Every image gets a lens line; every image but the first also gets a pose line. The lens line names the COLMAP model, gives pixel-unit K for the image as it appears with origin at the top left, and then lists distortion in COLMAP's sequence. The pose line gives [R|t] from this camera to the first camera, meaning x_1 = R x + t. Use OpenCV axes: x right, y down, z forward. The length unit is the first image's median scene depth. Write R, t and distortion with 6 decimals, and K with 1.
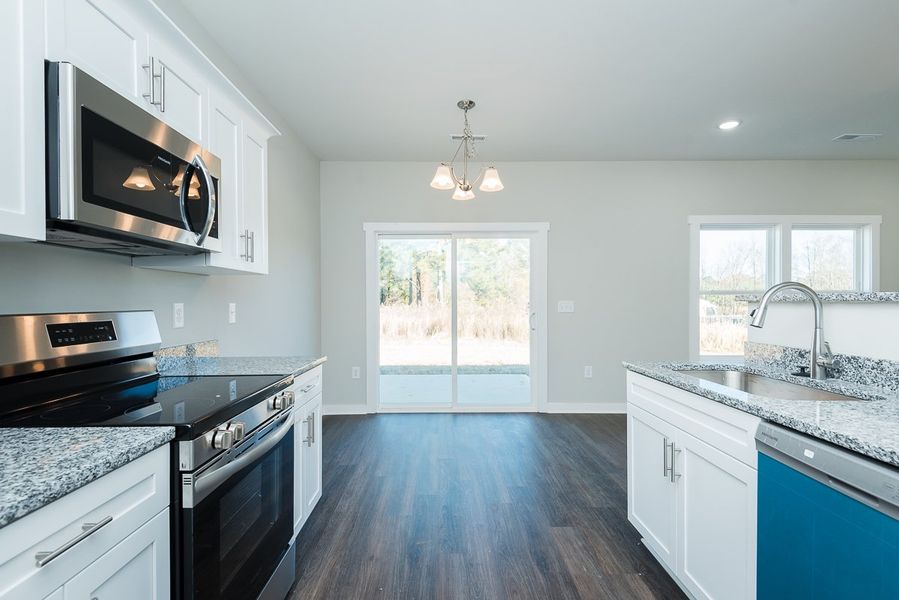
lens RADIAL K [[431.2, 0, 448.7], [0, 431.2, 301.2], [0, 0, 1]] dist [0.006838, 0.000050]
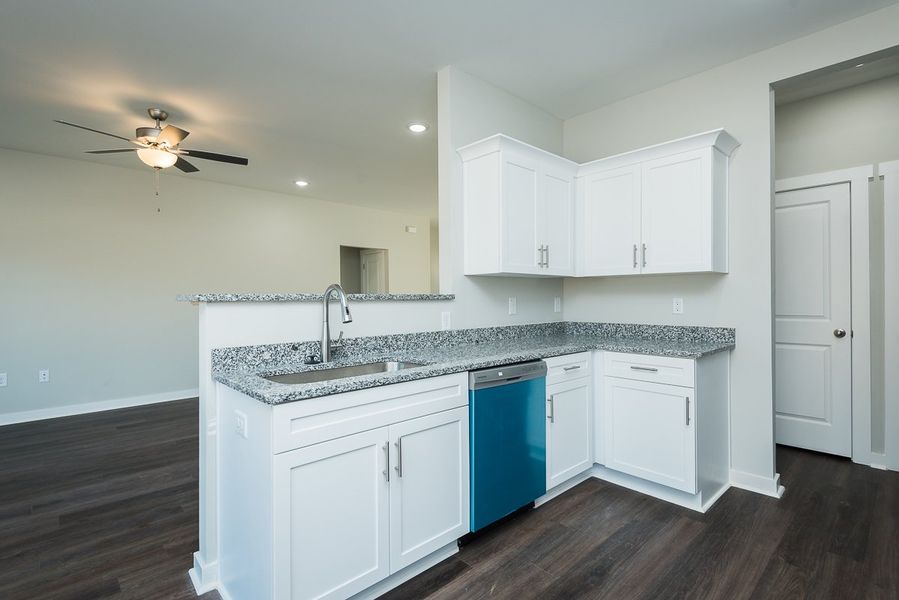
lens RADIAL K [[431.2, 0, 448.6], [0, 431.2, 299.3], [0, 0, 1]] dist [0.006838, 0.000050]
pose [[-0.661958, 0.003464, 0.749533, -0.332542], [0.007325, 0.999971, 0.001847, -0.002248], [-0.749505, 0.006713, -0.661965, 1.600607]]
